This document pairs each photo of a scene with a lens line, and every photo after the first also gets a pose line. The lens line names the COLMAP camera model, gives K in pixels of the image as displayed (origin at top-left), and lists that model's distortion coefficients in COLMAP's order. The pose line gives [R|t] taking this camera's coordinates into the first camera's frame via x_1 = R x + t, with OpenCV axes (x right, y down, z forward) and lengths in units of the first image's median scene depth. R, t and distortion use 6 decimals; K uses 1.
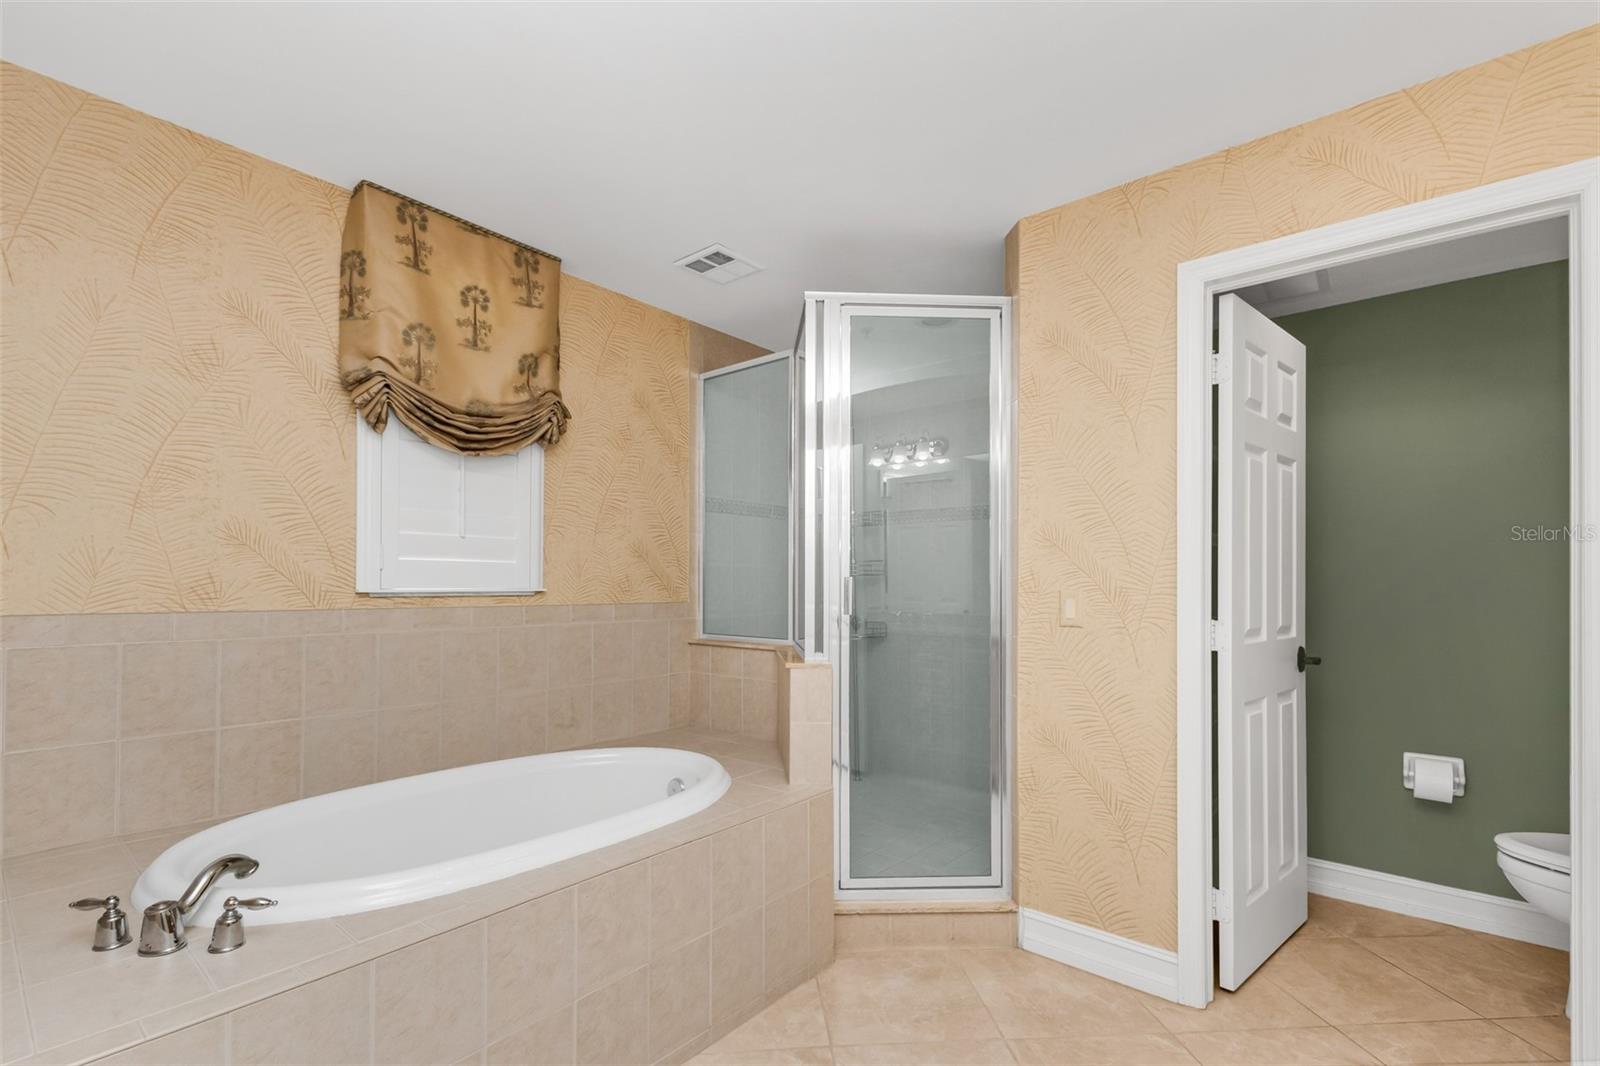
lens RADIAL K [[711.0, 0, 772.3], [0, 711.0, 542.3], [0, 0, 1]] dist [0.010304, -0.000666]
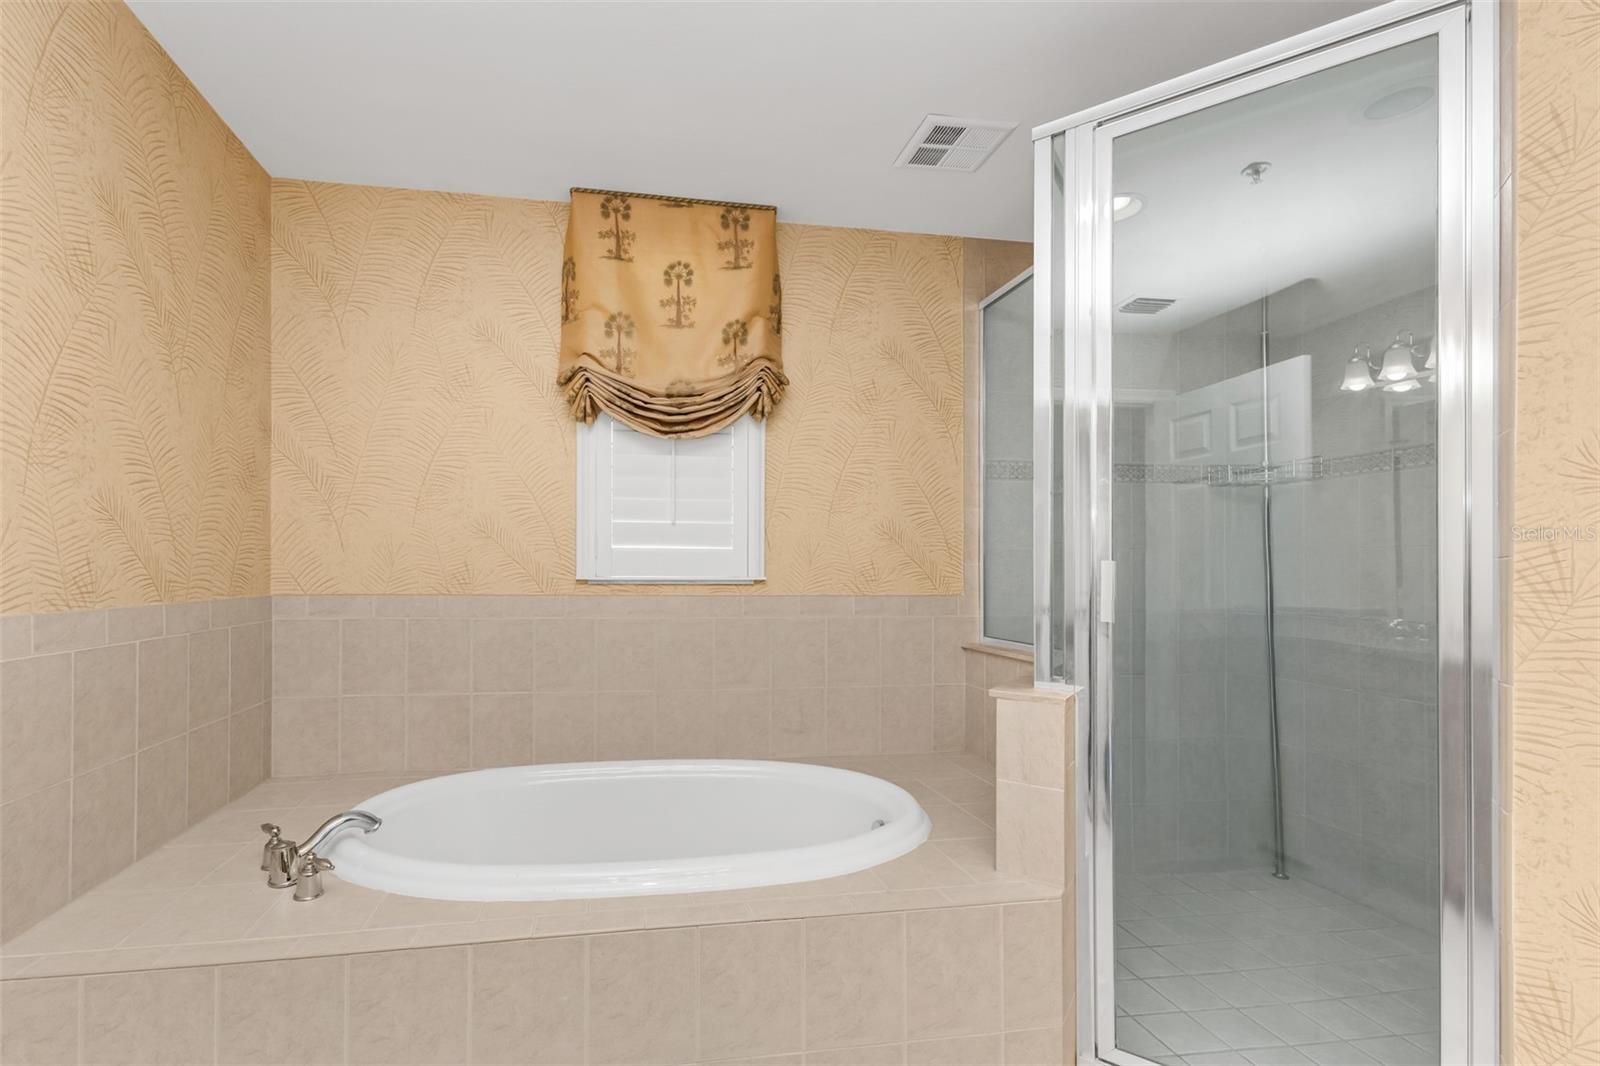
lens RADIAL K [[685.9, 0, 799.9], [0, 685.9, 550.8], [0, 0, 1]] dist [0.001687, 0.000021]
pose [[0.770234, -0.018195, -0.637502, 0.290772], [0.035395, 0.999272, 0.014243, 0.022002], [0.636778, -0.033535, 0.770317, 0.380425]]
